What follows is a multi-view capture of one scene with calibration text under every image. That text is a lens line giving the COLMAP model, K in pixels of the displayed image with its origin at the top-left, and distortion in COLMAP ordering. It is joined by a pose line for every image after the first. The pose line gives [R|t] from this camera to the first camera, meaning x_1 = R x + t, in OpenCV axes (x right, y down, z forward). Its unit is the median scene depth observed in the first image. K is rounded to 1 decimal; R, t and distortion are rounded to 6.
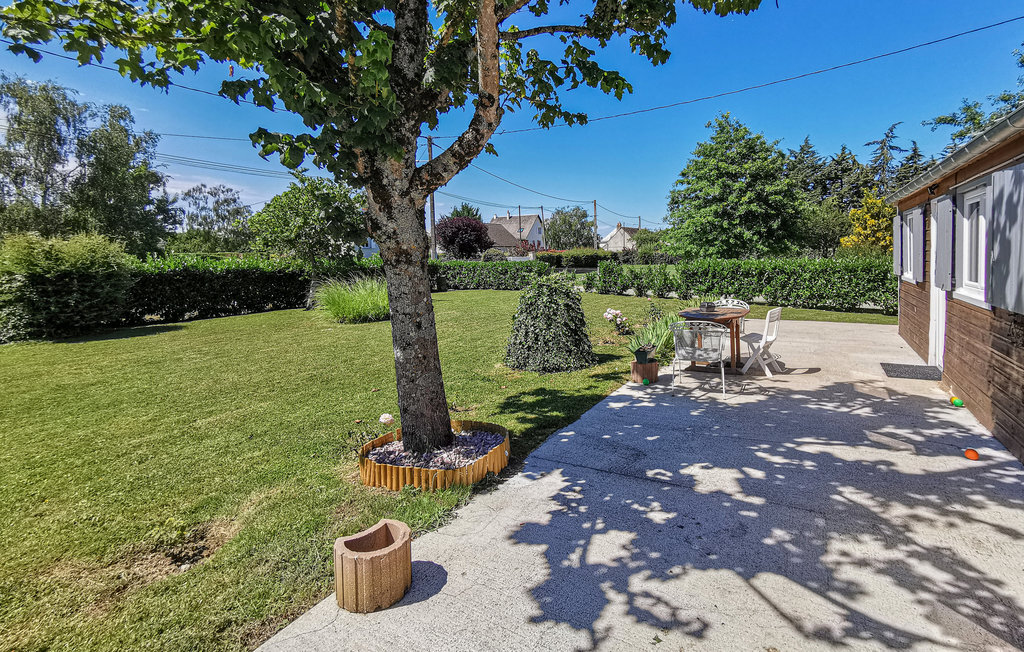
lens RADIAL K [[501.9, 0, 552.7], [0, 501.9, 256.7], [0, 0, 1]] dist [0.008617, 0.001612]
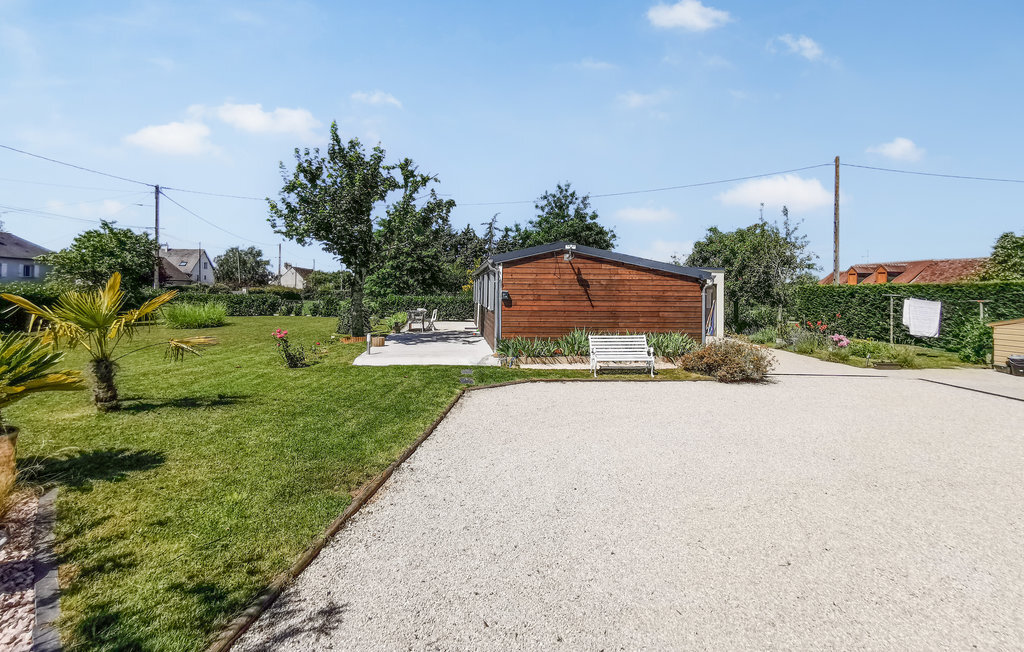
lens RADIAL K [[501.9, 0, 512.8], [0, 501.9, 275.5], [0, 0, 1]] dist [0.008617, 0.001612]
pose [[0.822533, 0.047563, 0.566725, -0.241810], [-0.023303, 0.998478, -0.049978, 0.009005], [-0.568239, 0.027902, 0.822390, -0.474334]]
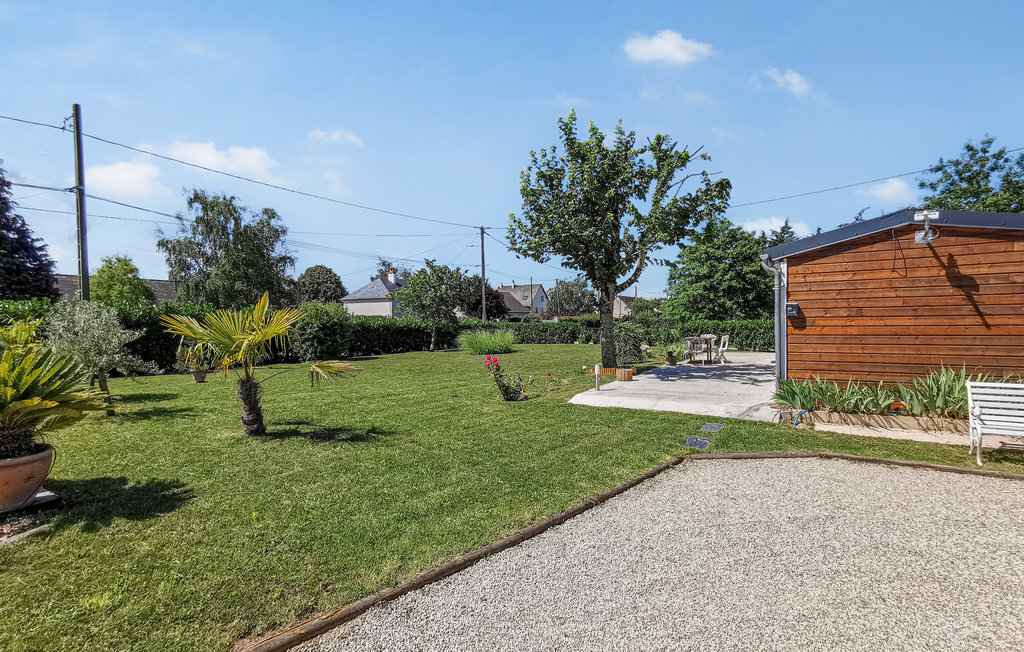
lens RADIAL K [[522.9, 0, 505.2], [0, 522.9, 328.7], [0, 0, 1]] dist [0.004549, 0.007877]
pose [[0.998526, 0.009279, -0.053473, -0.120322], [-0.008875, 0.999930, 0.007793, 0.014800], [0.053542, -0.007307, 0.998539, -0.389989]]
